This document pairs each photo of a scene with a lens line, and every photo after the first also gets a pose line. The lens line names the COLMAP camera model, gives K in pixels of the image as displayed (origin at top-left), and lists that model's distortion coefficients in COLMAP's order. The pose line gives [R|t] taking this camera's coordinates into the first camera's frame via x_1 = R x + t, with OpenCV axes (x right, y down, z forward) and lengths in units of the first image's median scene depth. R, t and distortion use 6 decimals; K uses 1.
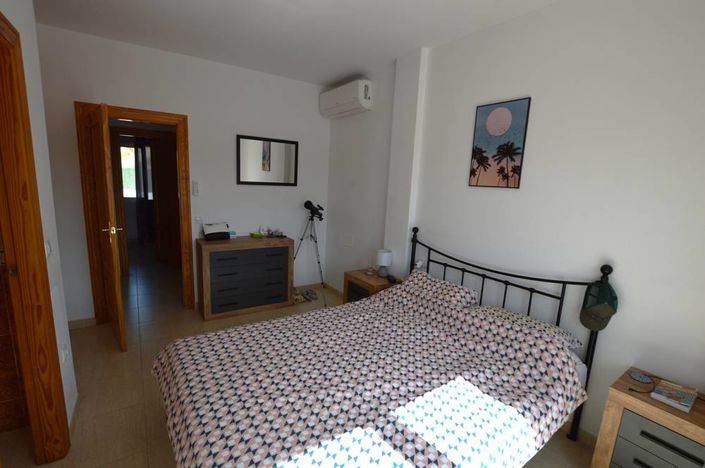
lens RADIAL K [[318.6, 0, 352.5], [0, 318.6, 234.0], [0, 0, 1]] dist [-0.031860, -0.000018]
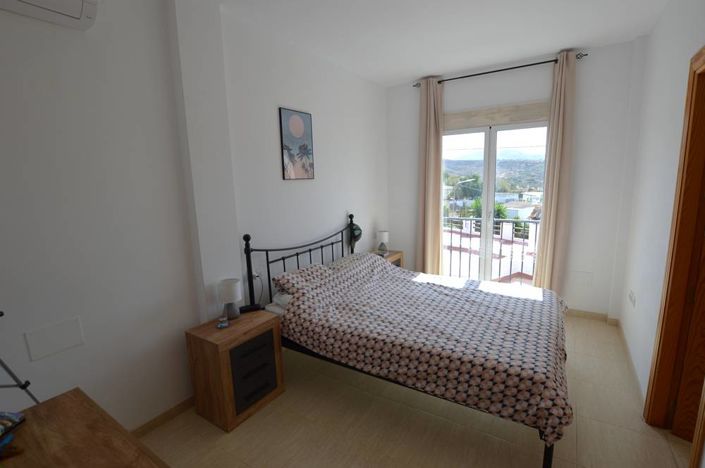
lens RADIAL K [[318.6, 0, 352.5], [0, 318.6, 234.0], [0, 0, 1]] dist [-0.031860, -0.000018]
pose [[-0.334530, -0.194908, 0.922009, -0.817158], [0.174606, 0.948619, 0.263885, -0.239978], [-0.926068, 0.249266, -0.283309, 1.227294]]
